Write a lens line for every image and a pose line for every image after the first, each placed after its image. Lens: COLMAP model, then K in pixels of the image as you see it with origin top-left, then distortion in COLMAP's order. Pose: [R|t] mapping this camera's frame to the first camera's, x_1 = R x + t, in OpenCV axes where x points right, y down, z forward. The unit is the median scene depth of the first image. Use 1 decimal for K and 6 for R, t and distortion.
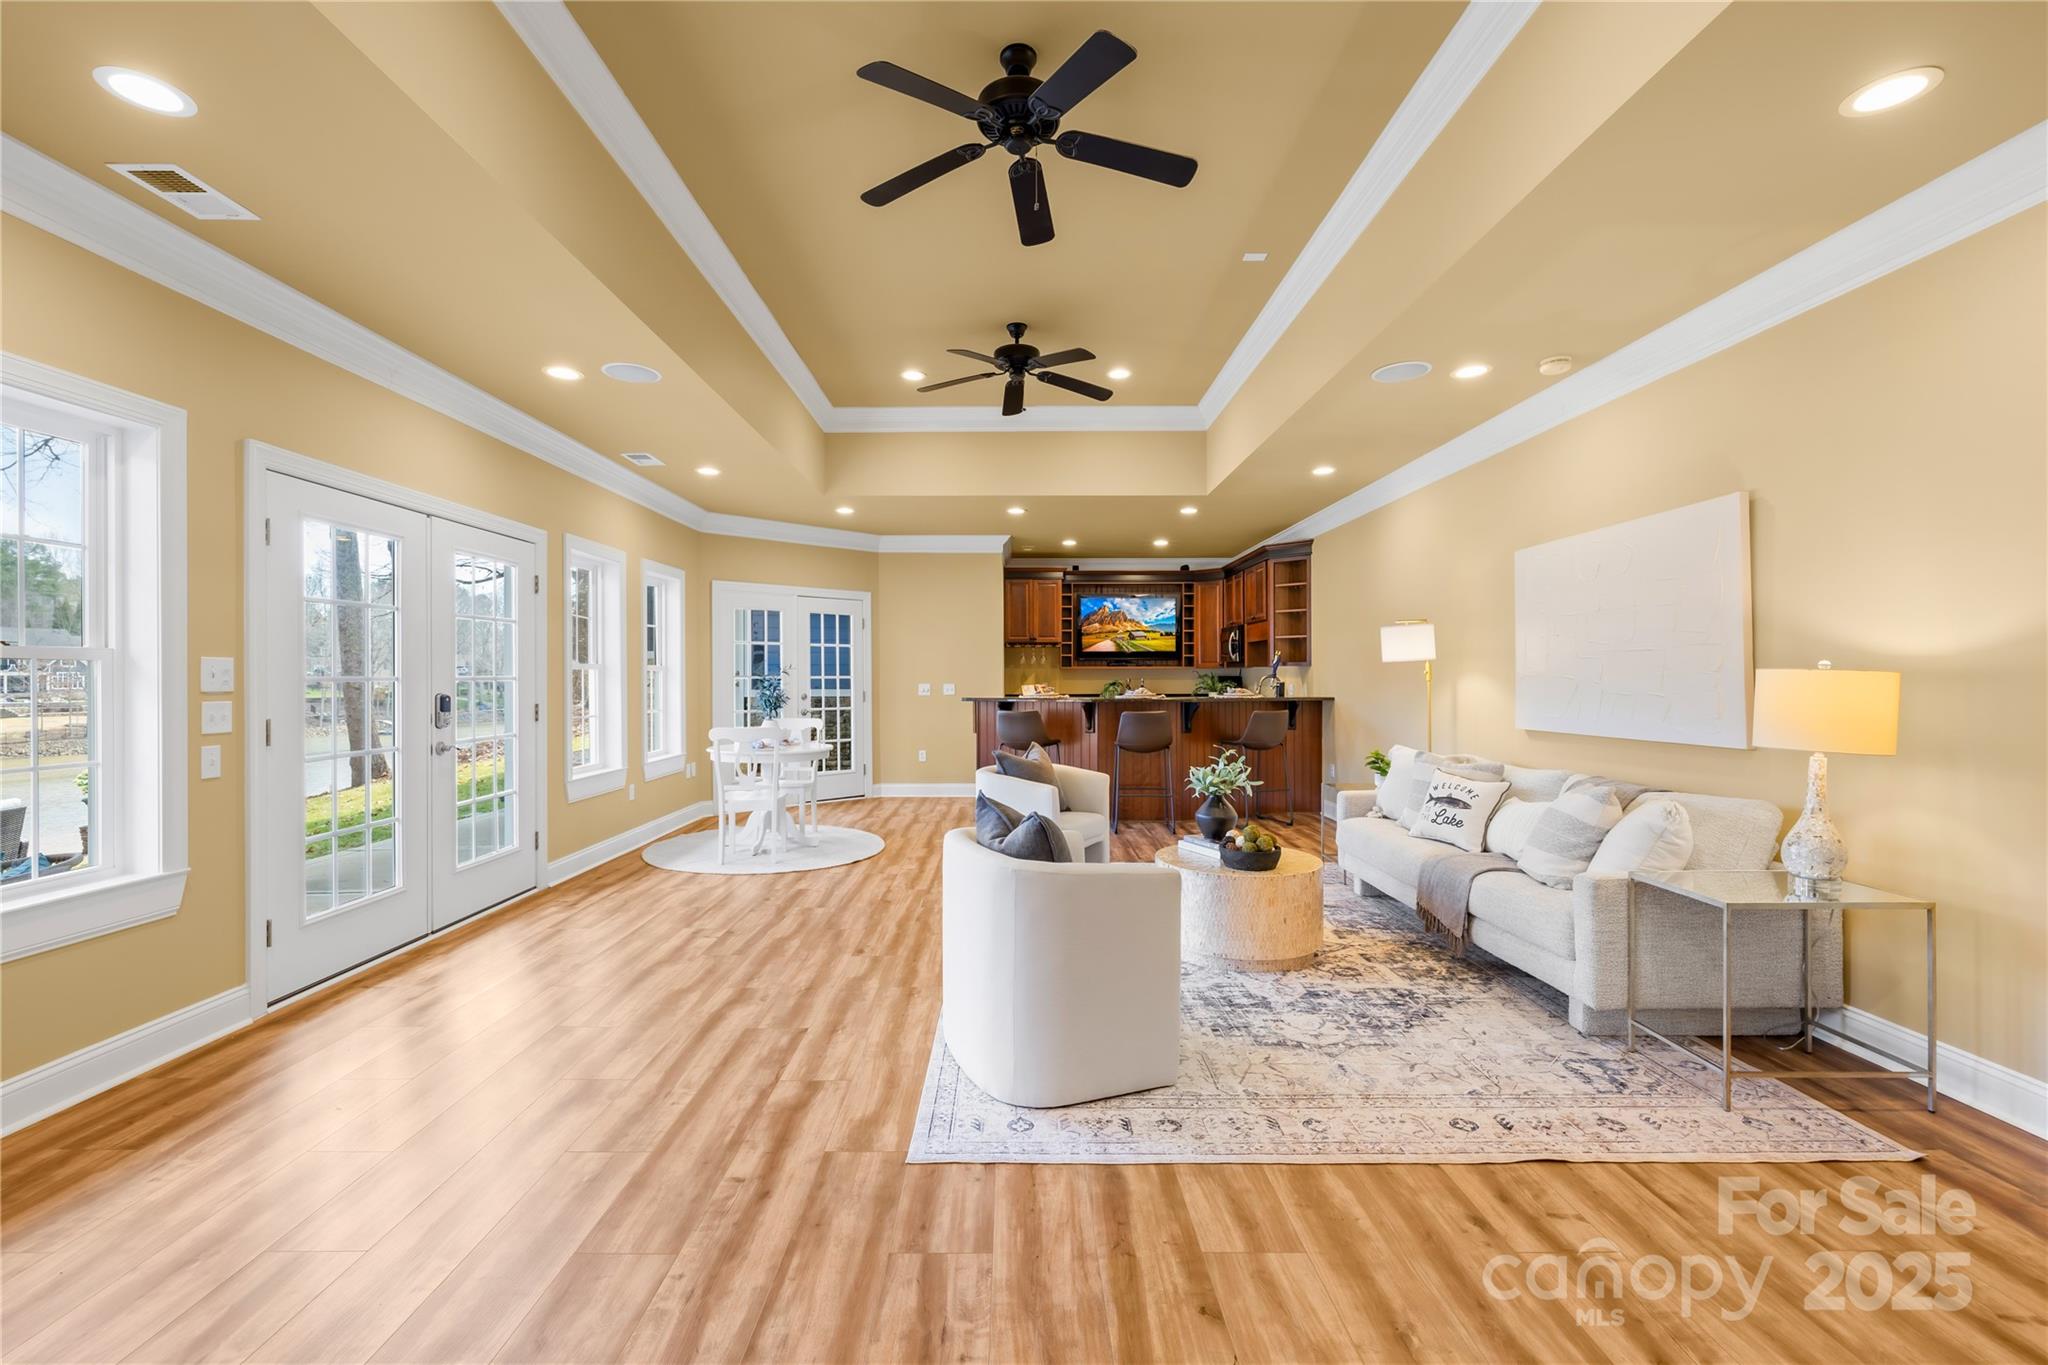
lens RADIAL K [[853.9, 0, 1011.7], [0, 853.9, 682.5], [0, 0, 1]] dist [0.000856, -0.000006]
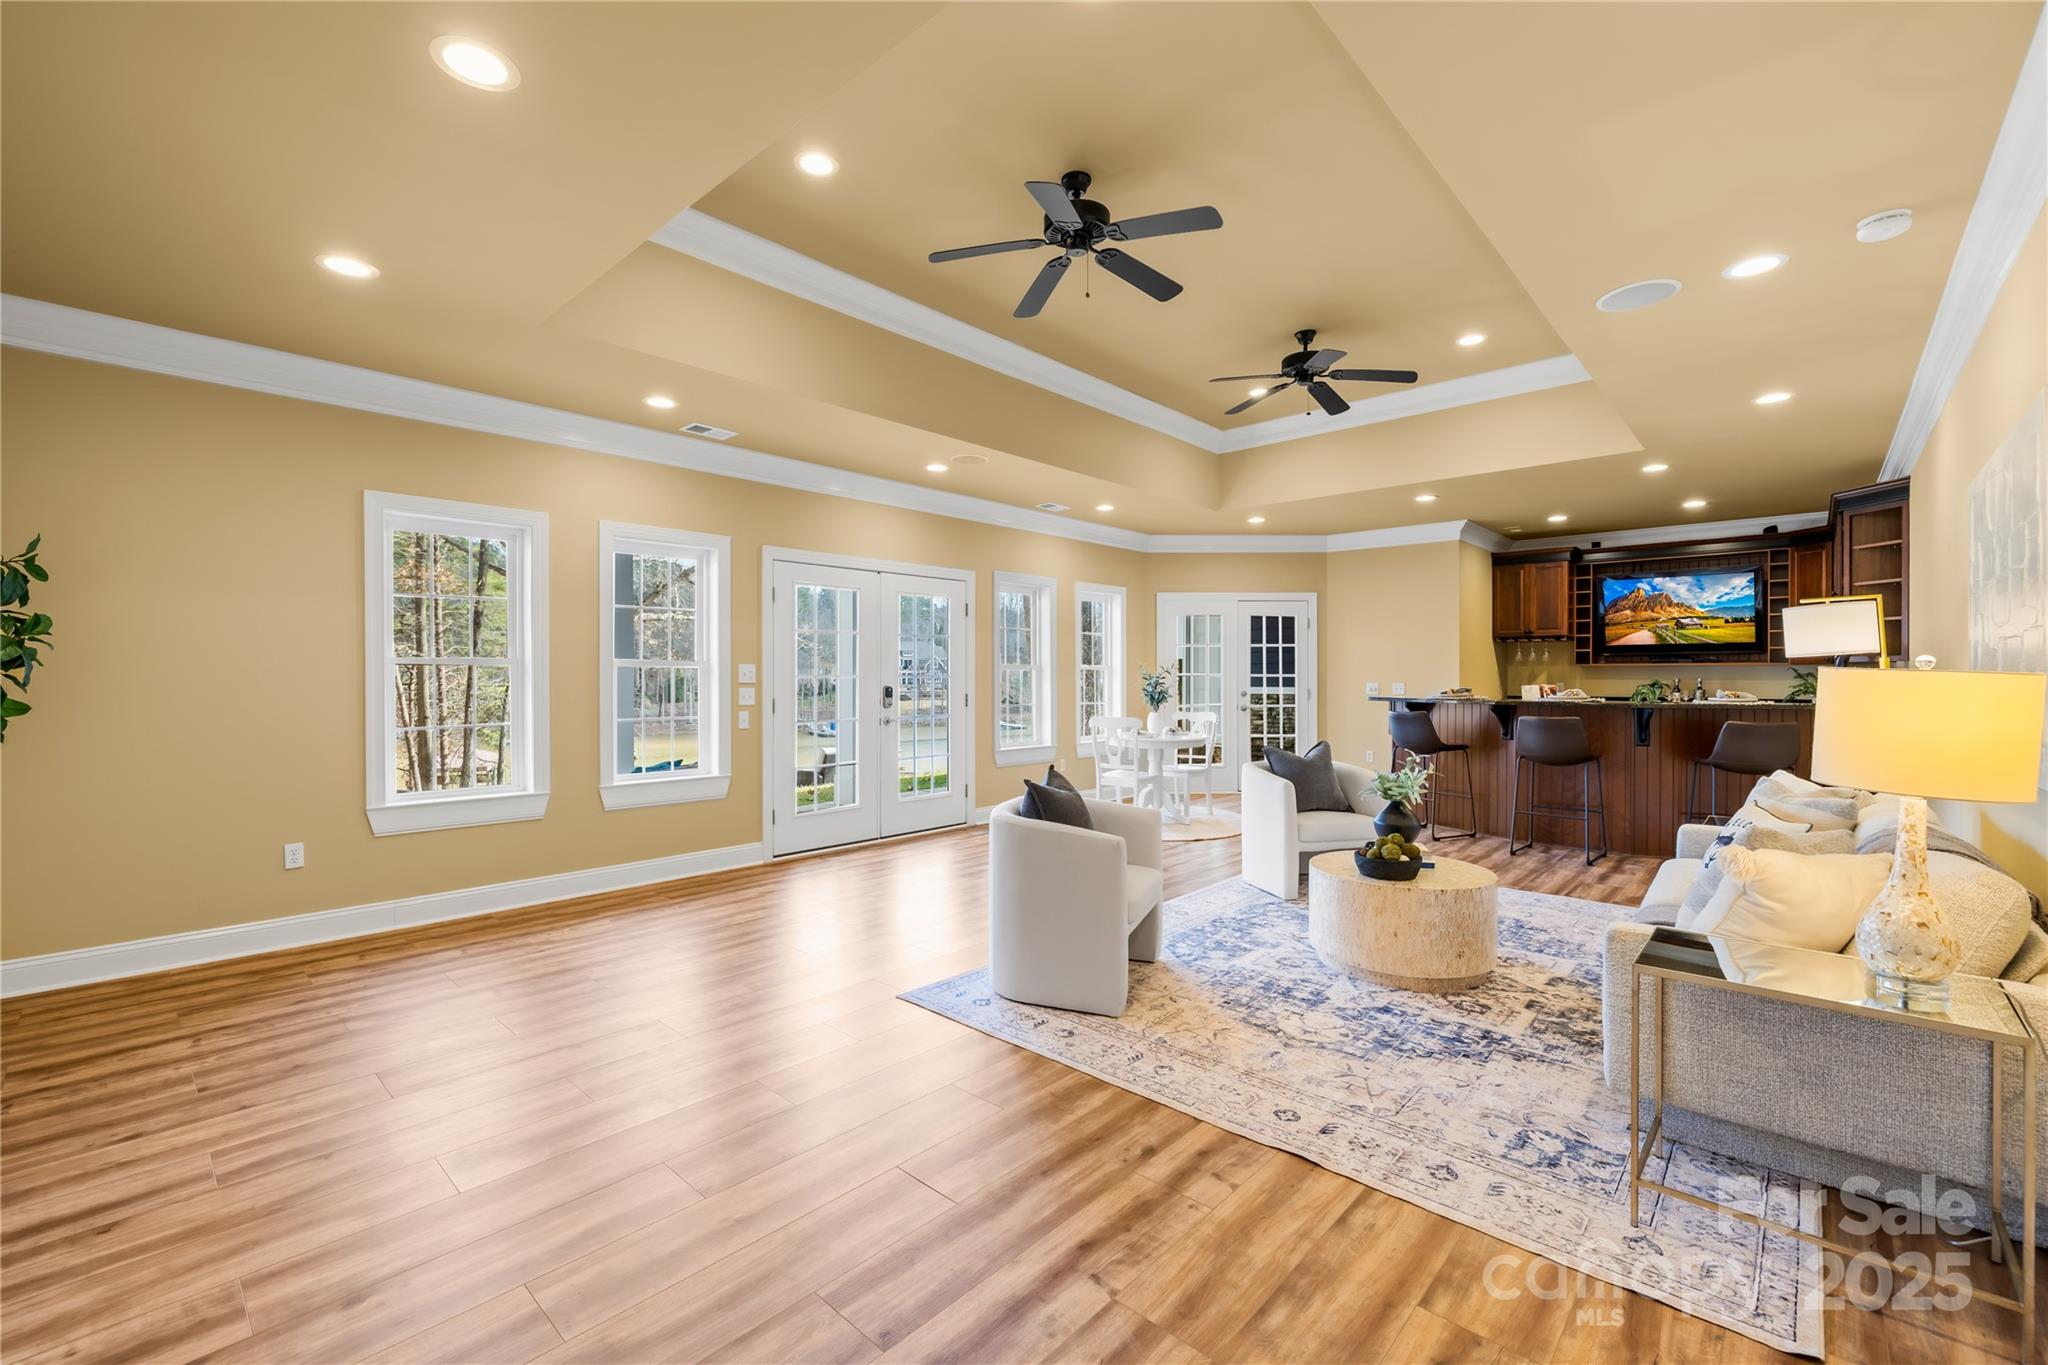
lens RADIAL K [[853.9, 0, 1016.6], [0, 853.9, 684.4], [0, 0, 1]] dist [0.000856, -0.000006]
pose [[0.734630, 0.009837, -0.678397, 0.450192], [-0.006345, 0.999951, 0.007628, -0.002203], [0.678439, -0.001300, 0.734656, 0.012982]]
